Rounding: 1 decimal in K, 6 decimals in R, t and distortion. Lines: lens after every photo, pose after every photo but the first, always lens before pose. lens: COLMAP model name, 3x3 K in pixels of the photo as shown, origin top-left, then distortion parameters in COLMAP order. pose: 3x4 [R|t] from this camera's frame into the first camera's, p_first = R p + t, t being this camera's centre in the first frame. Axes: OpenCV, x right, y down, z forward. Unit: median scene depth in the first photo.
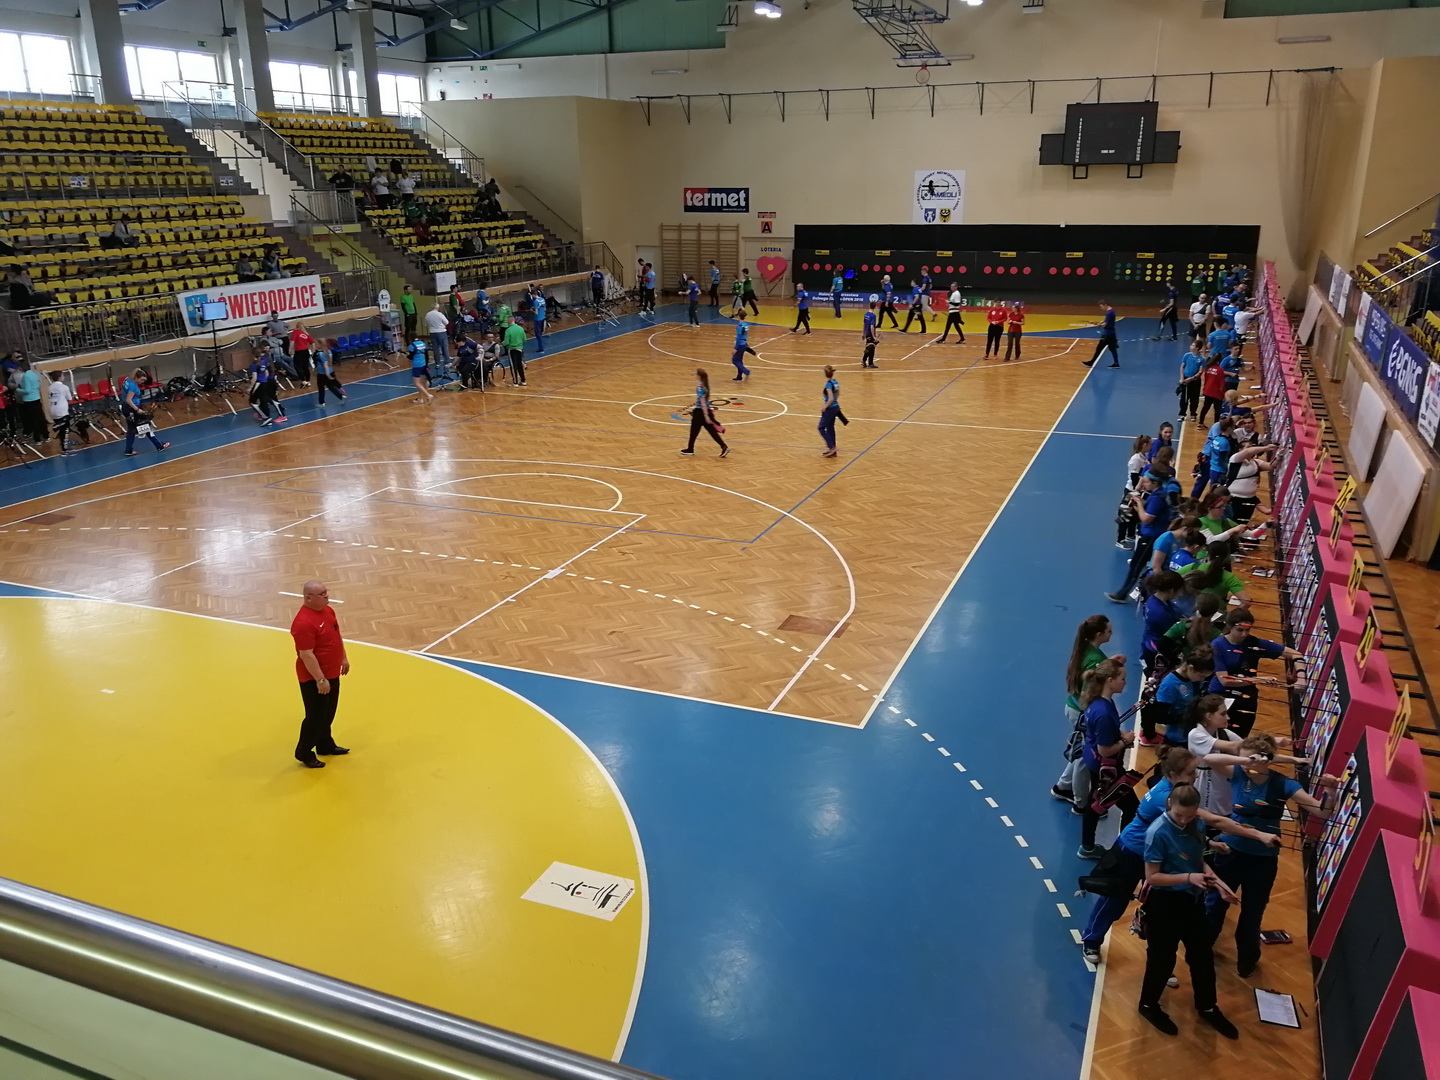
lens RADIAL K [[1147.2, 0, 723.5], [0, 1147.2, 541.4], [0, 0, 1]] dist [0.046296, -0.050835]
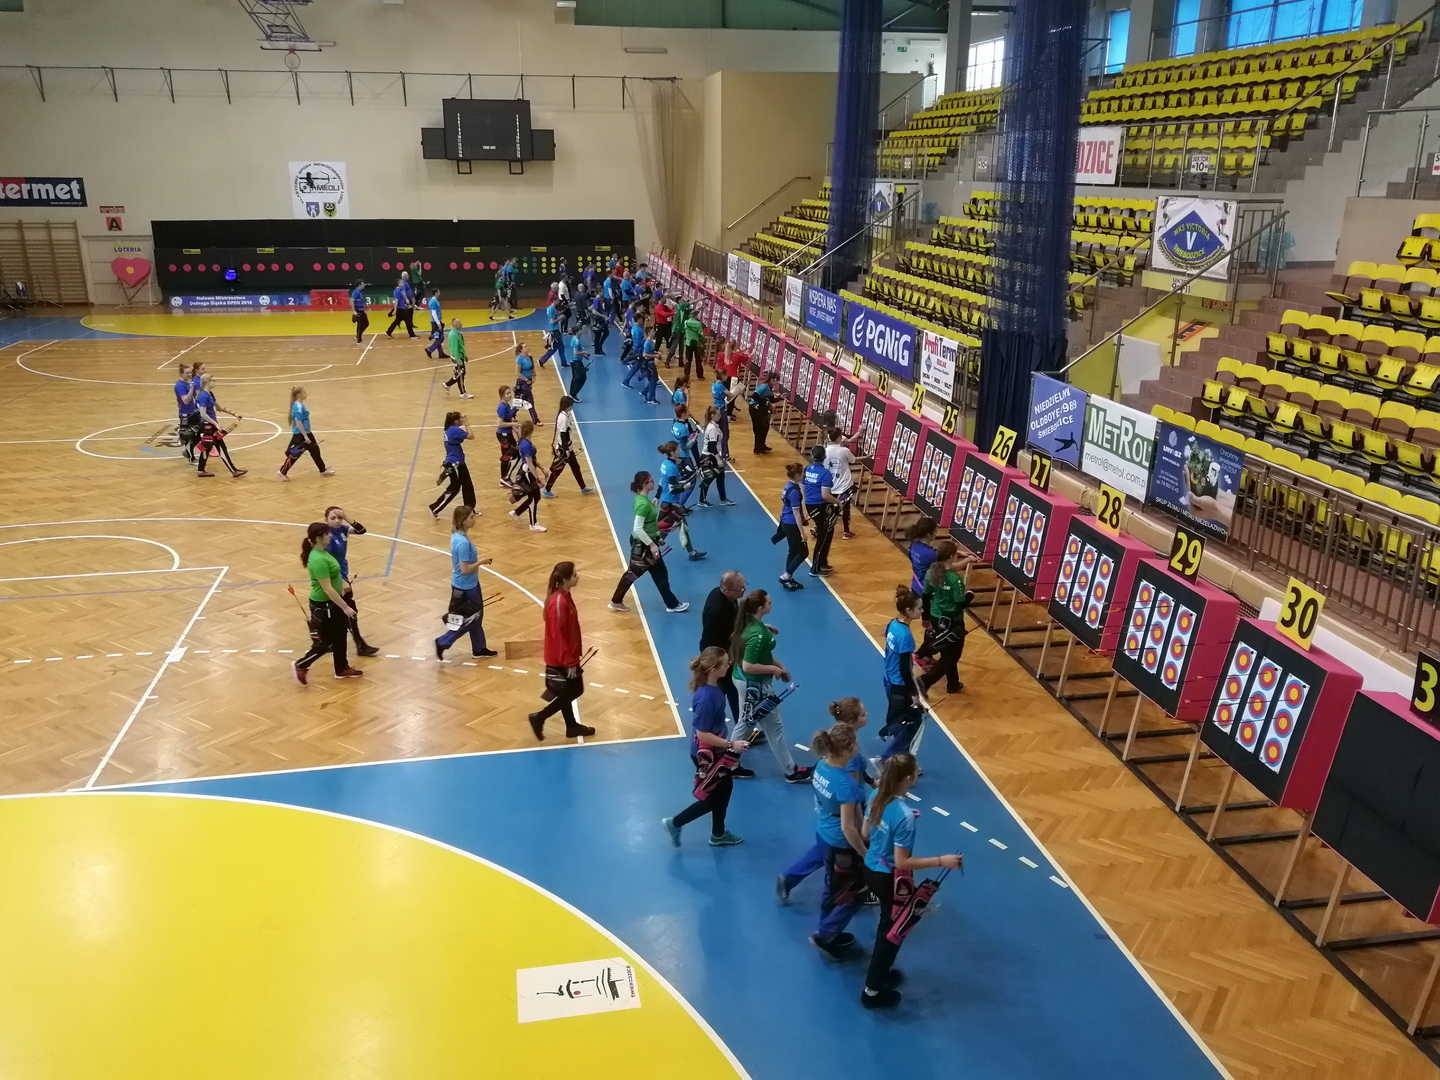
lens RADIAL K [[1147.2, 0, 717.5], [0, 1147.2, 545.5], [0, 0, 1]] dist [0.046296, -0.050835]
pose [[0.835706, -0.159583, 0.525479, -0.091654], [0.155825, 0.986428, 0.051750, -0.011491], [-0.526606, 0.038635, 0.849231, 0.040415]]
